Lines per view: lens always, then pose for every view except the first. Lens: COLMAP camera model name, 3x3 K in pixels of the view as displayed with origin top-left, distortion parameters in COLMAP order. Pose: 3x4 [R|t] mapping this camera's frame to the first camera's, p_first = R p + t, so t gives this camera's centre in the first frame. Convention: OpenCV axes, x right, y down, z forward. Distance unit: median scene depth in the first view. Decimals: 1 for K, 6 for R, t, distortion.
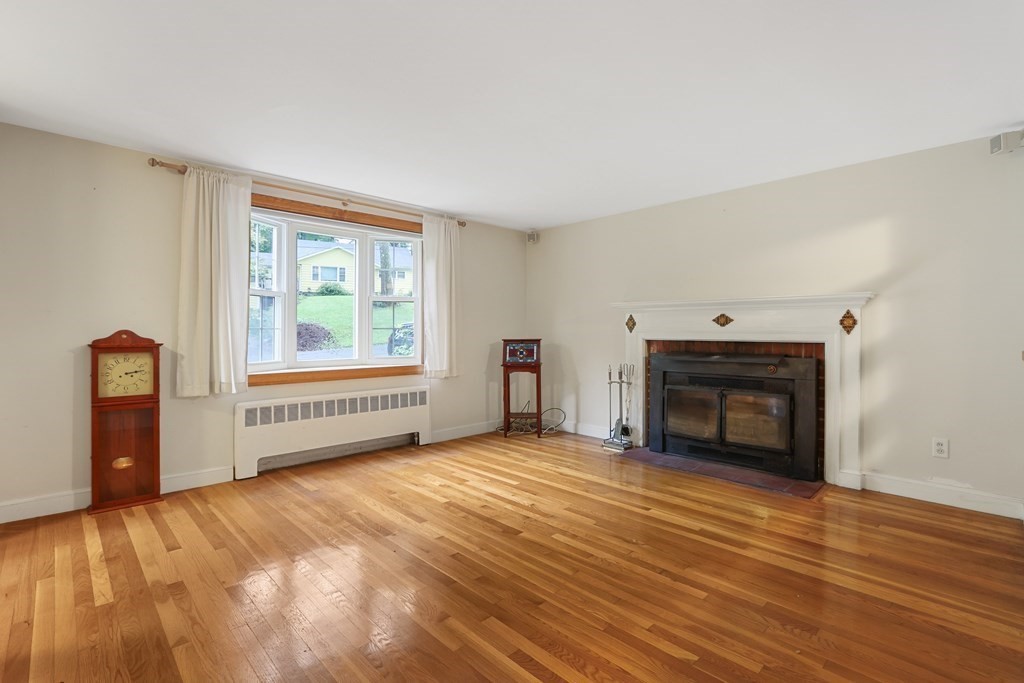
lens RADIAL K [[481.7, 0, 507.5], [0, 481.7, 331.3], [0, 0, 1]] dist [-0.018468, 0.003656]
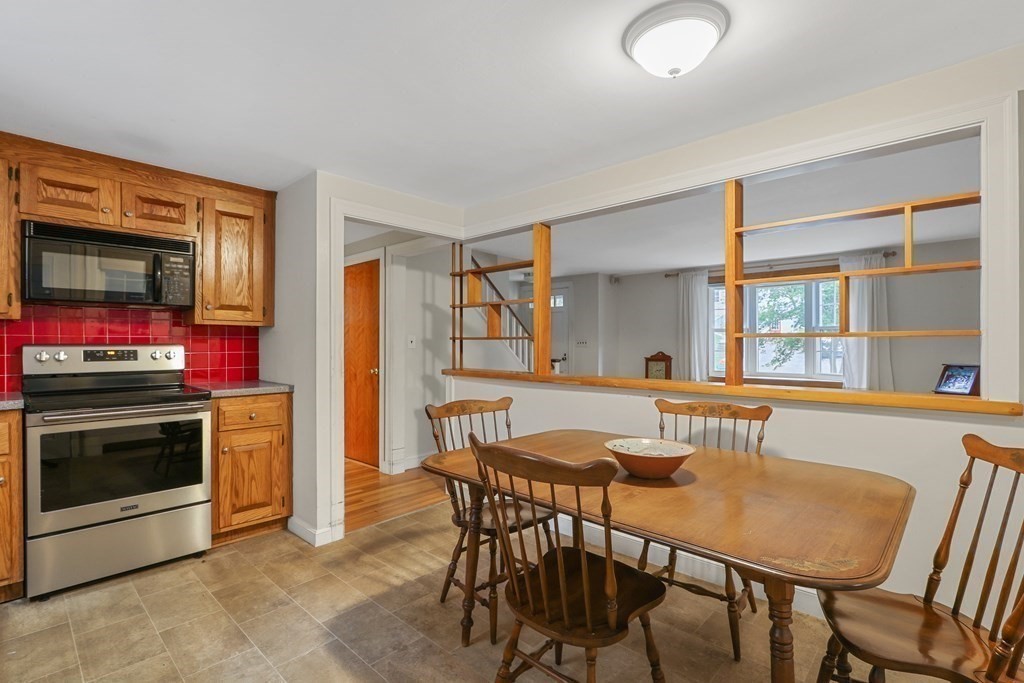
lens RADIAL K [[481.7, 0, 508.4], [0, 481.7, 340.7], [0, 0, 1]] dist [-0.018468, 0.003656]
pose [[0.053652, -0.009516, -0.998514, 1.187128], [-0.001617, 0.999952, -0.009617, -0.025387], [0.998558, 0.002130, 0.053634, 0.123144]]
